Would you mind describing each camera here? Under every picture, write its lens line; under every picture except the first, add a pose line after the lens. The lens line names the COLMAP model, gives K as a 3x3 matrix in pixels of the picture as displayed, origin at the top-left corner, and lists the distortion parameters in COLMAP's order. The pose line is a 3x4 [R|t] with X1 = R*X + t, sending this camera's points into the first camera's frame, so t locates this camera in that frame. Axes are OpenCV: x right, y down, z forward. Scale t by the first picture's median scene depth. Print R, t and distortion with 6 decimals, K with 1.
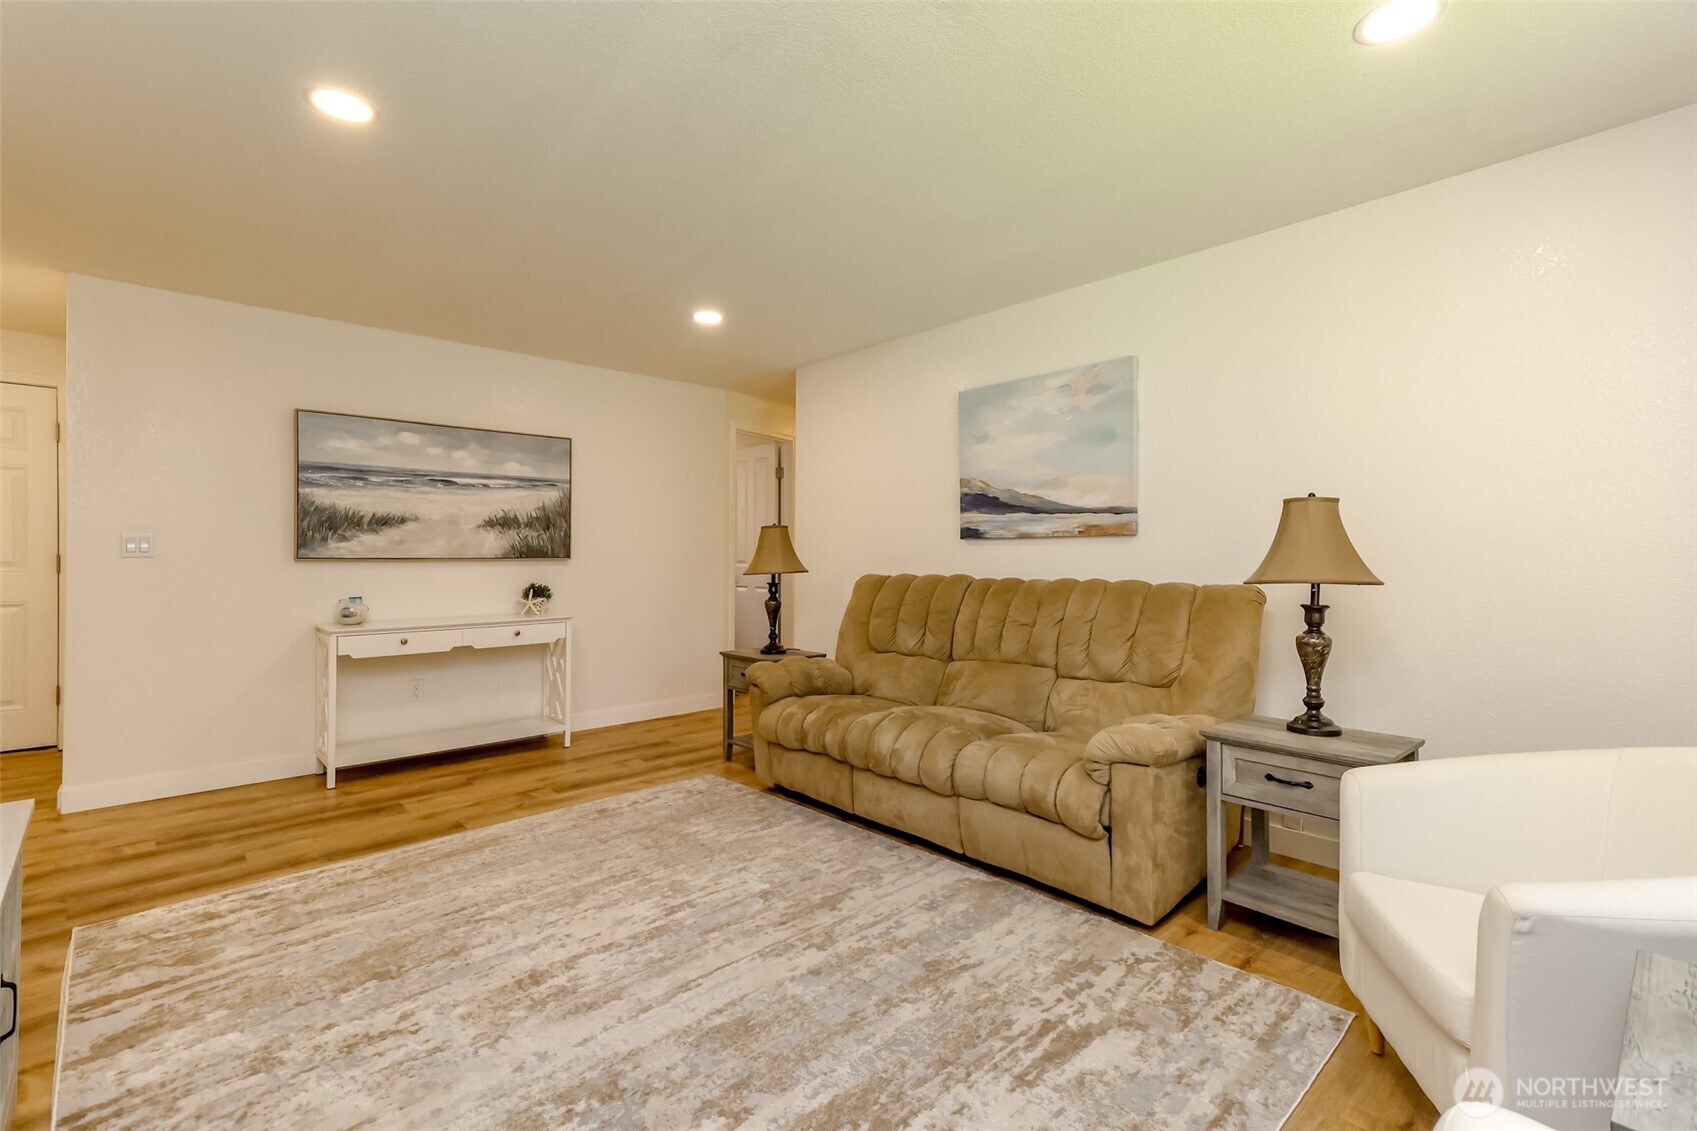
lens RADIAL K [[774.9, 0, 849.0], [0, 774.9, 563.0], [0, 0, 1]] dist [0.012803, 0.000256]
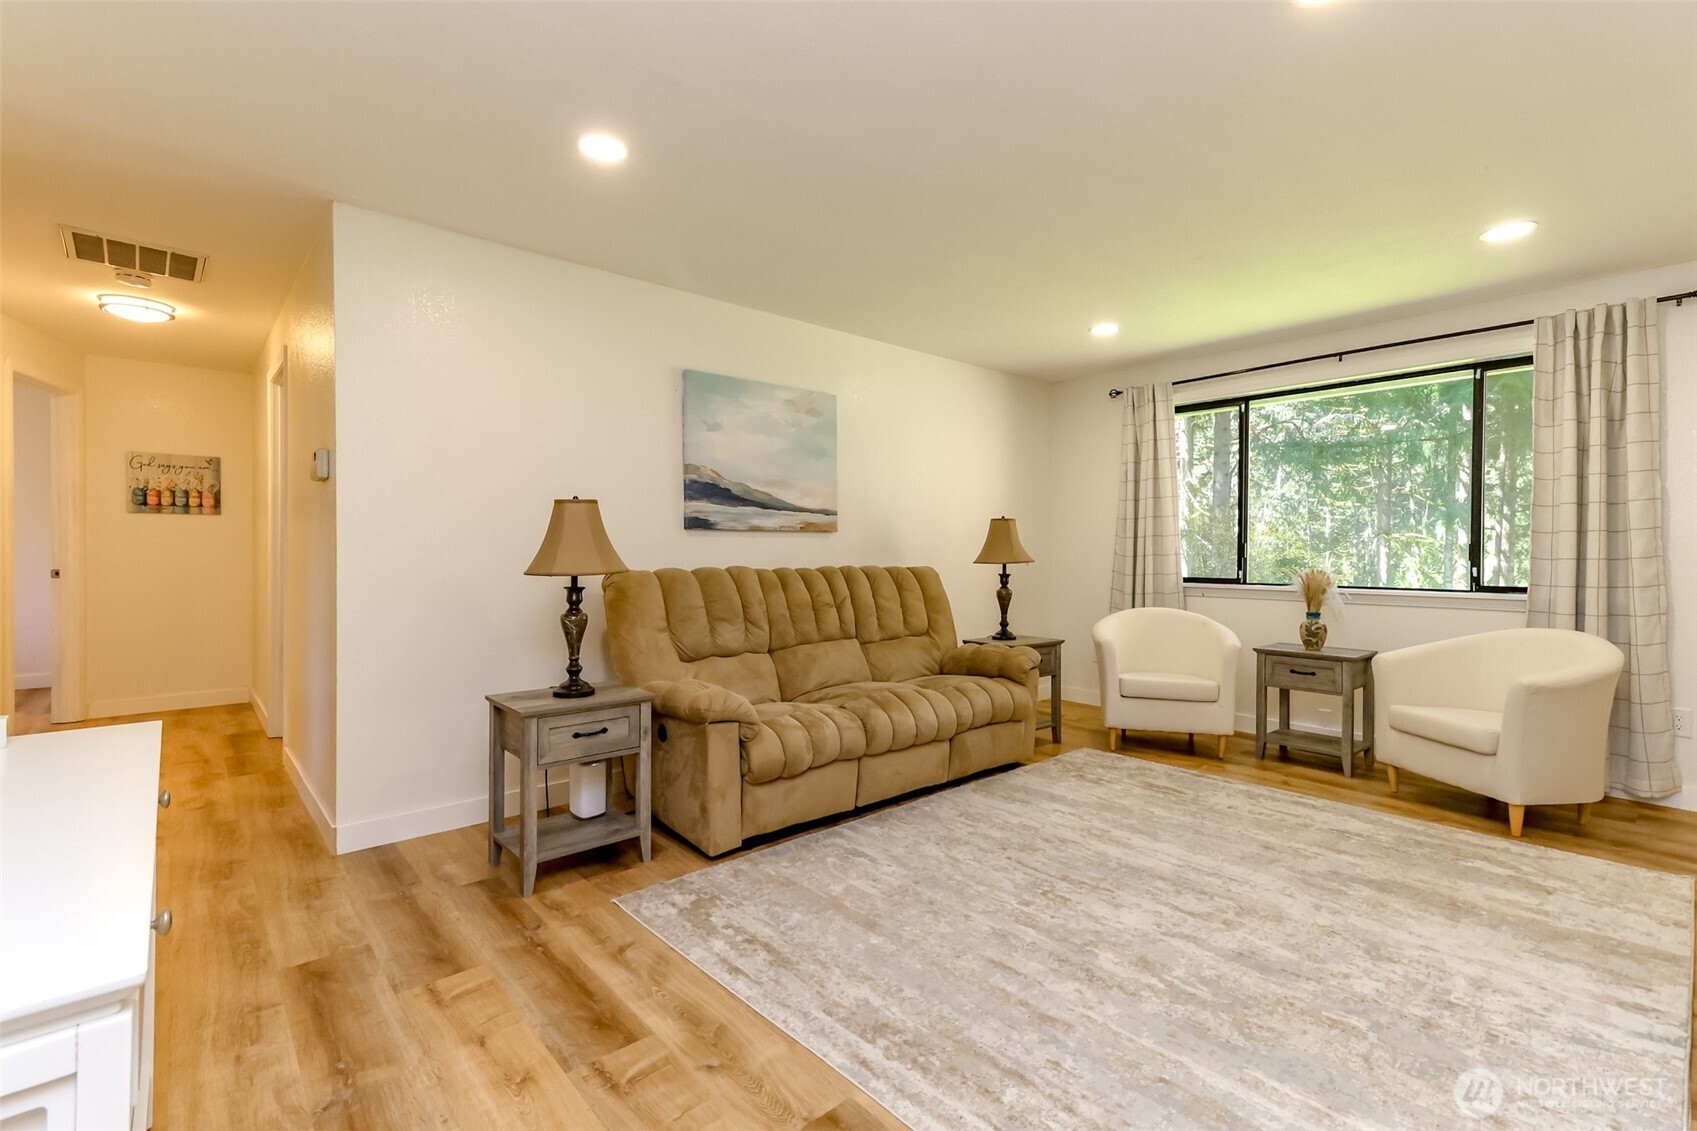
lens RADIAL K [[774.9, 0, 848.9], [0, 774.9, 563.2], [0, 0, 1]] dist [0.012803, 0.000256]
pose [[0.011672, -0.021538, 0.999700, -0.819951], [0.002587, 0.999765, 0.021509, -0.009680], [-0.999929, 0.002336, 0.011725, 0.831985]]
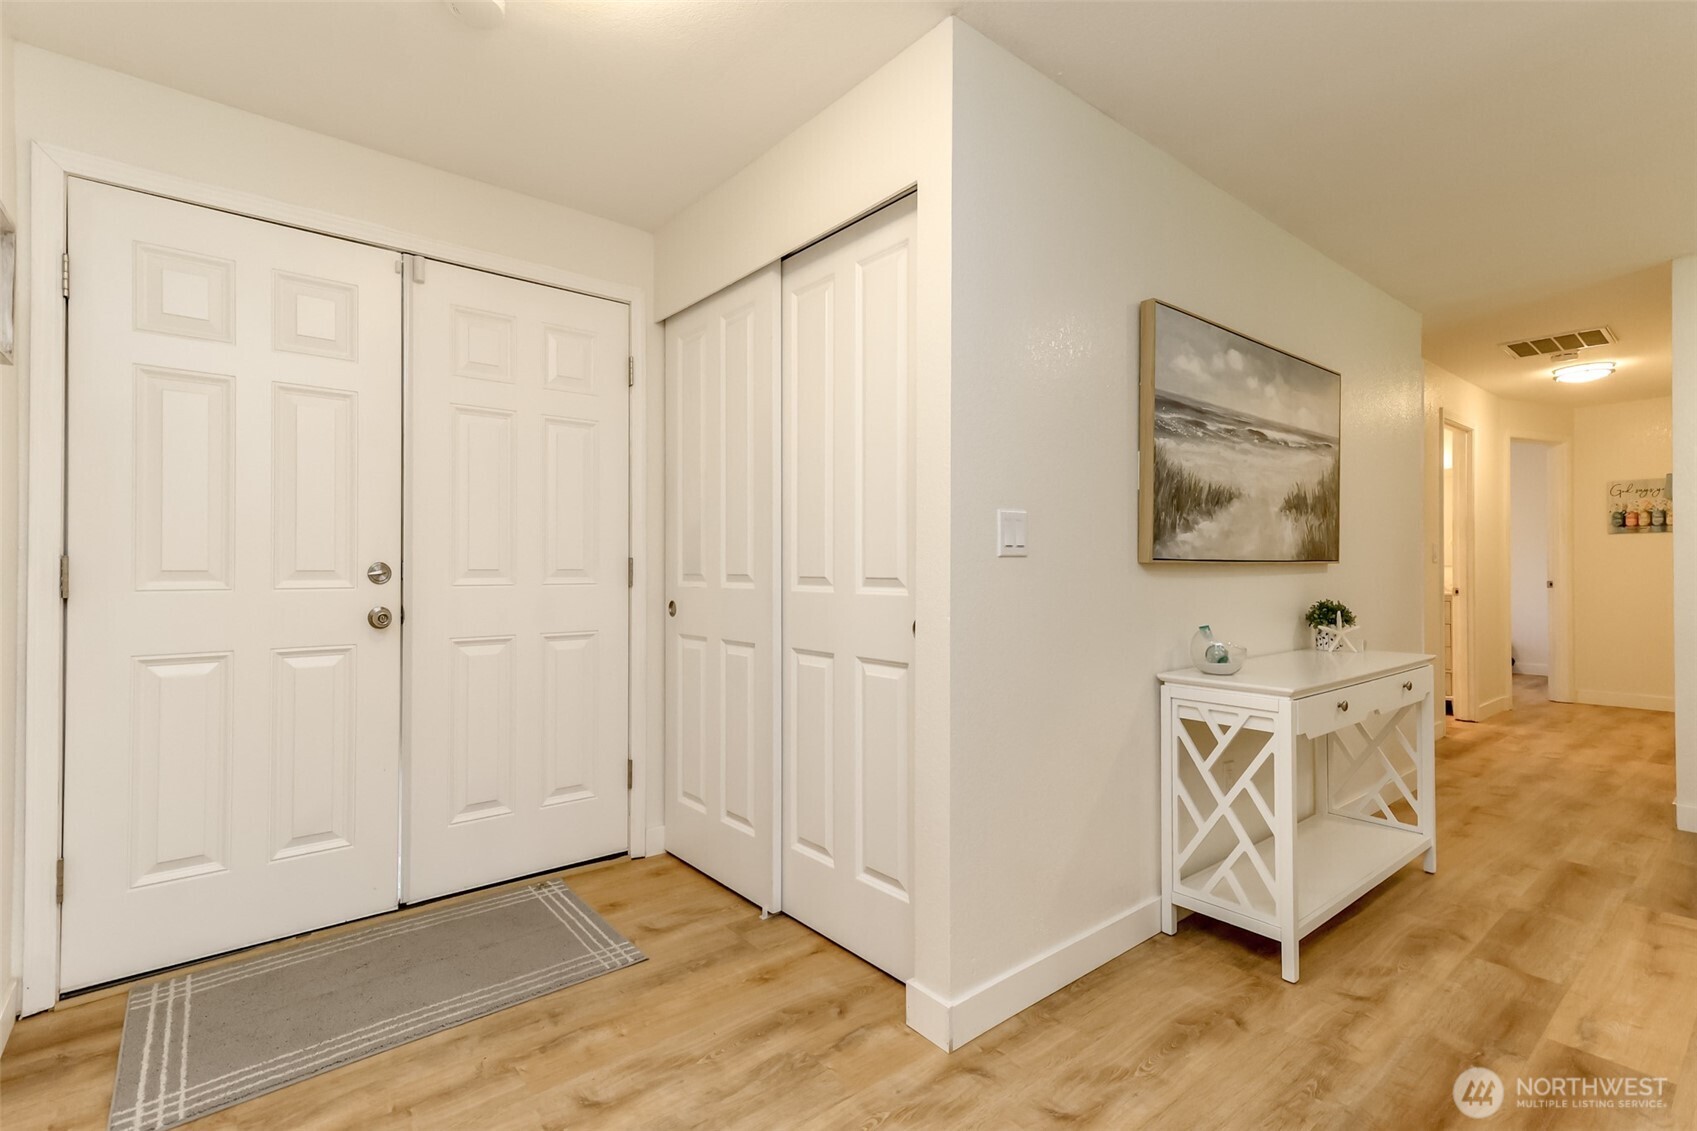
lens RADIAL K [[774.9, 0, 846.0], [0, 774.9, 565.4], [0, 0, 1]] dist [0.012803, 0.000256]
pose [[0.998614, -0.002396, -0.052571, -0.937914], [0.001980, 0.999966, -0.007957, 0.002257], [0.052588, 0.007841, 0.998585, 0.434644]]
